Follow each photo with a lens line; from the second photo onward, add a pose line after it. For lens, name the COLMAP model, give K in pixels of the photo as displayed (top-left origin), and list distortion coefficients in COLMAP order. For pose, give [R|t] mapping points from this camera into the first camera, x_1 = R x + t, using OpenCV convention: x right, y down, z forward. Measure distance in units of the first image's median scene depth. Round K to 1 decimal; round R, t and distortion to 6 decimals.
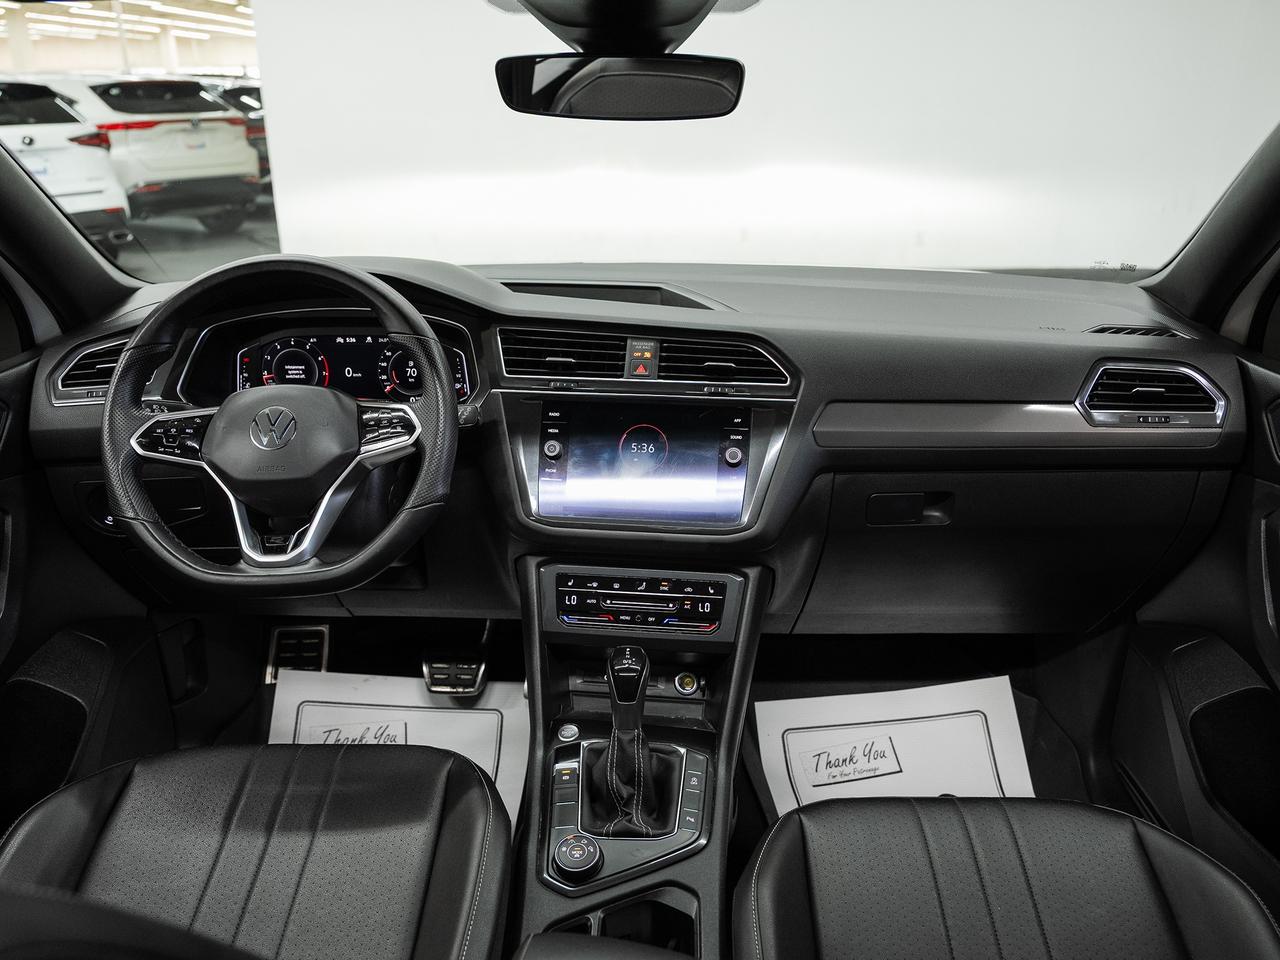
lens RADIAL K [[949.7, 0, 639.1], [0, 949.7, 486.7], [0, 0, 1]] dist [-0.000581, 0.003742]
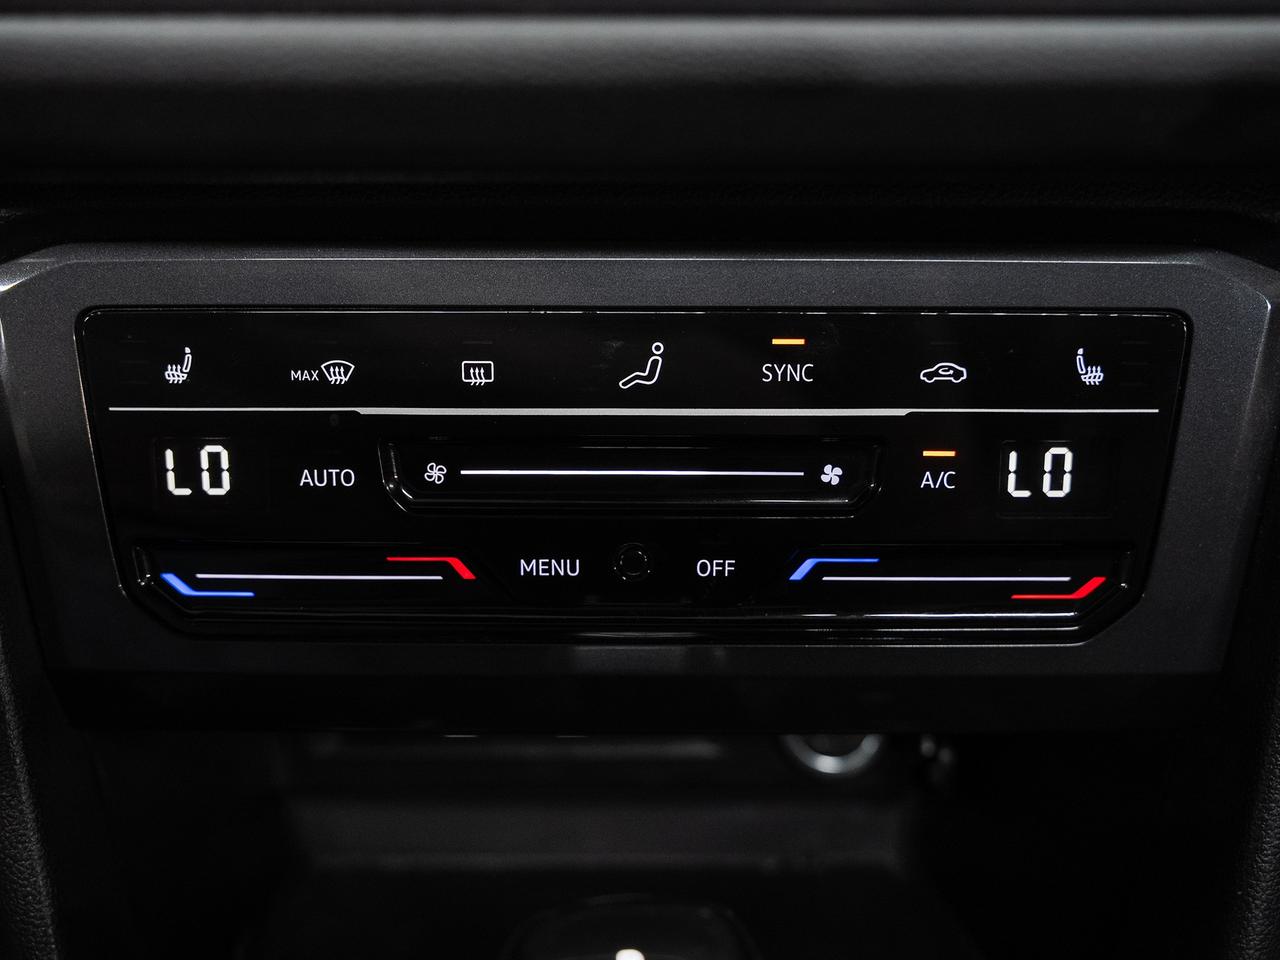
lens RADIAL K [[1366.6, 0, 644.4], [0, 1366.6, 481.4], [0, 0, 1]] dist [-0.006296, 0.000000]
pose [[0.998669, -0.051558, 0.001364, 0.001759], [0.050132, 0.976582, 0.209224, 0.076244], [-0.012119, -0.208877, 0.977867, 0.775048]]
